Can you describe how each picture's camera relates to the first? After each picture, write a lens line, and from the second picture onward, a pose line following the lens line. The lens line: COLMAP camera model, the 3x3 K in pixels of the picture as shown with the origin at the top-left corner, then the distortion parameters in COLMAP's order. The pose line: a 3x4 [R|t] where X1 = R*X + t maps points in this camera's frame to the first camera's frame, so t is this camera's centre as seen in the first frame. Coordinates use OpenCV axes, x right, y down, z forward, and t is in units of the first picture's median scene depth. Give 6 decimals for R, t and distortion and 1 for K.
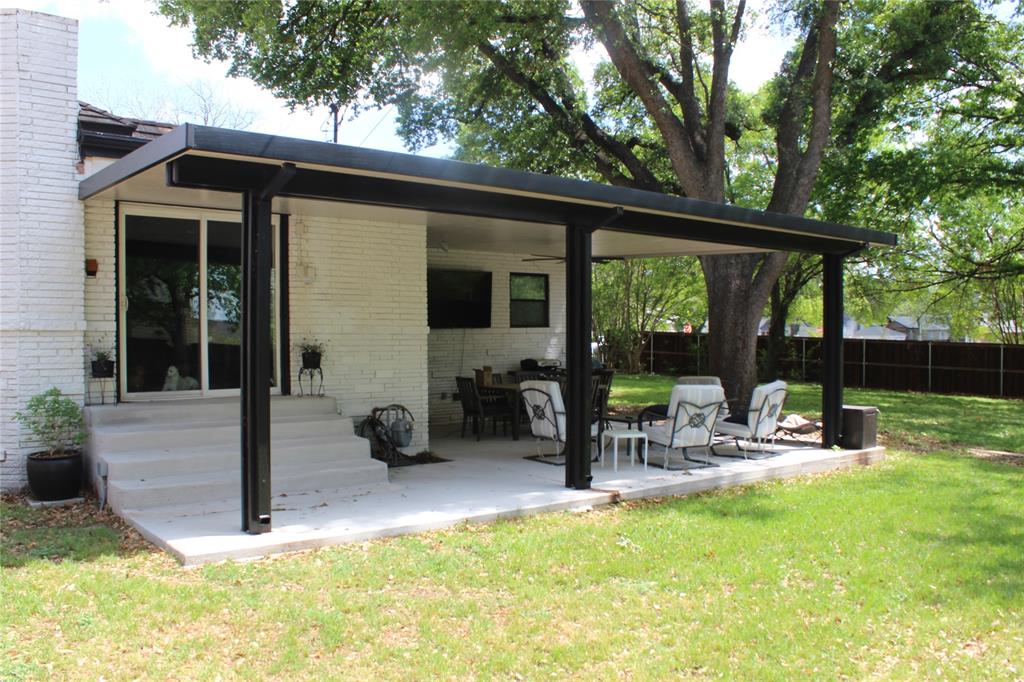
lens RADIAL K [[875.3, 0, 508.4], [0, 875.3, 352.4], [0, 0, 1]] dist [-0.168005, 0.165488]
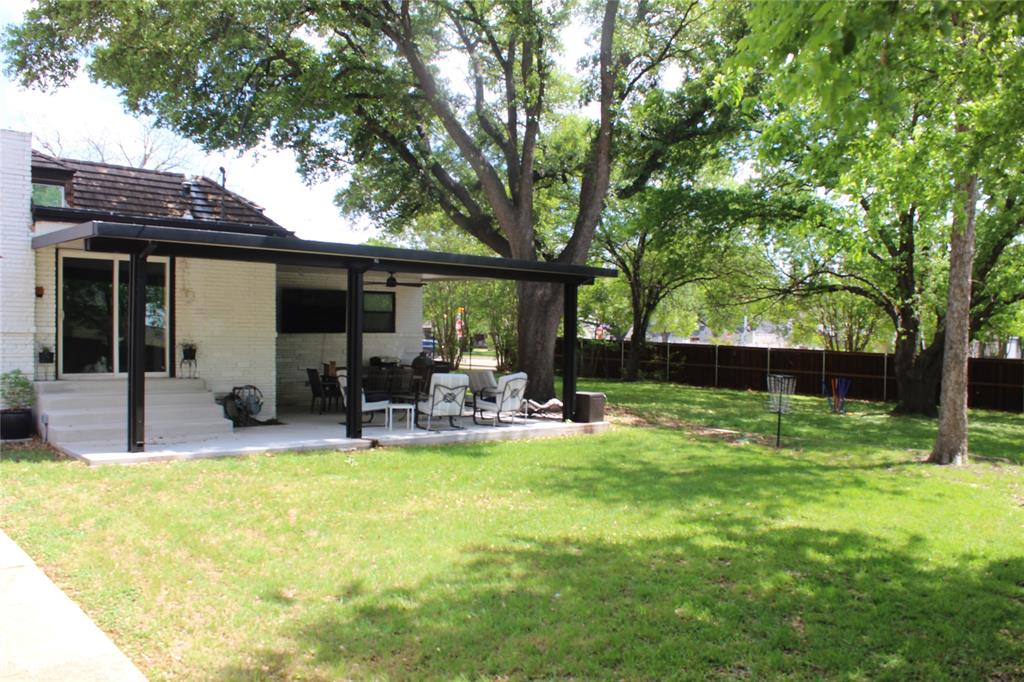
lens RADIAL K [[875.3, 0, 508.4], [0, 875.3, 352.4], [0, 0, 1]] dist [-0.168005, 0.165488]
pose [[0.998628, 0.010649, 0.051272, 0.239597], [-0.010462, 0.999938, -0.003929, 0.005979], [-0.051311, 0.003387, 0.998677, -0.488817]]
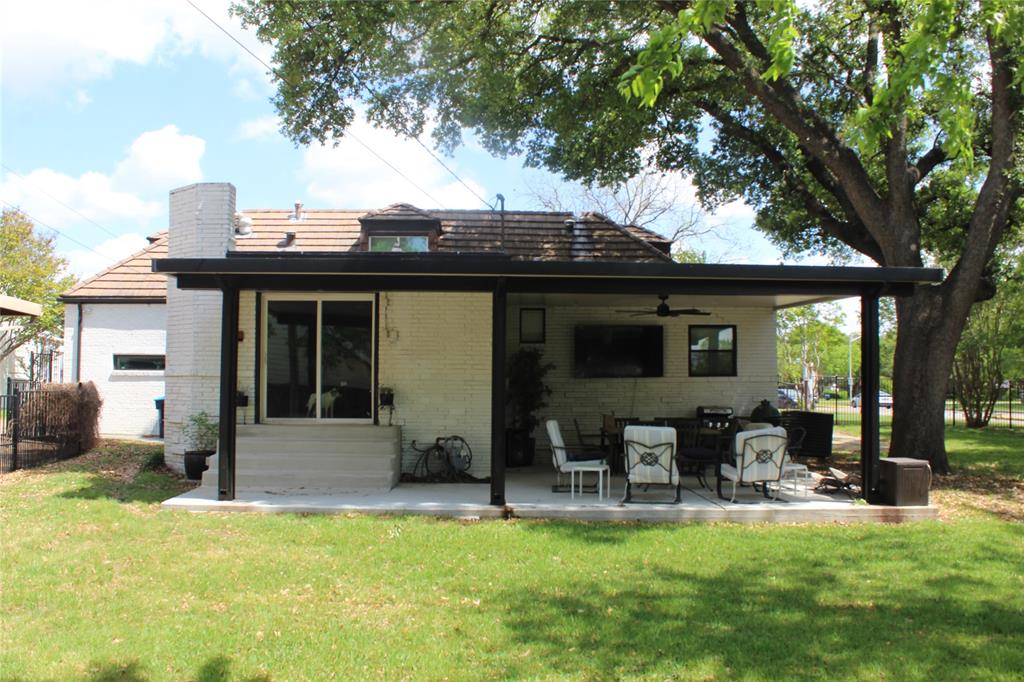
lens RADIAL K [[909.2, 0, 489.3], [0, 909.2, 341.8], [0, 0, 1]] dist [-0.173896, 0.187755]
pose [[0.789291, -0.026674, -0.613439, 0.752797], [-0.018523, 0.997567, -0.067209, 0.011391], [0.613739, 0.064410, 0.786877, -0.020272]]
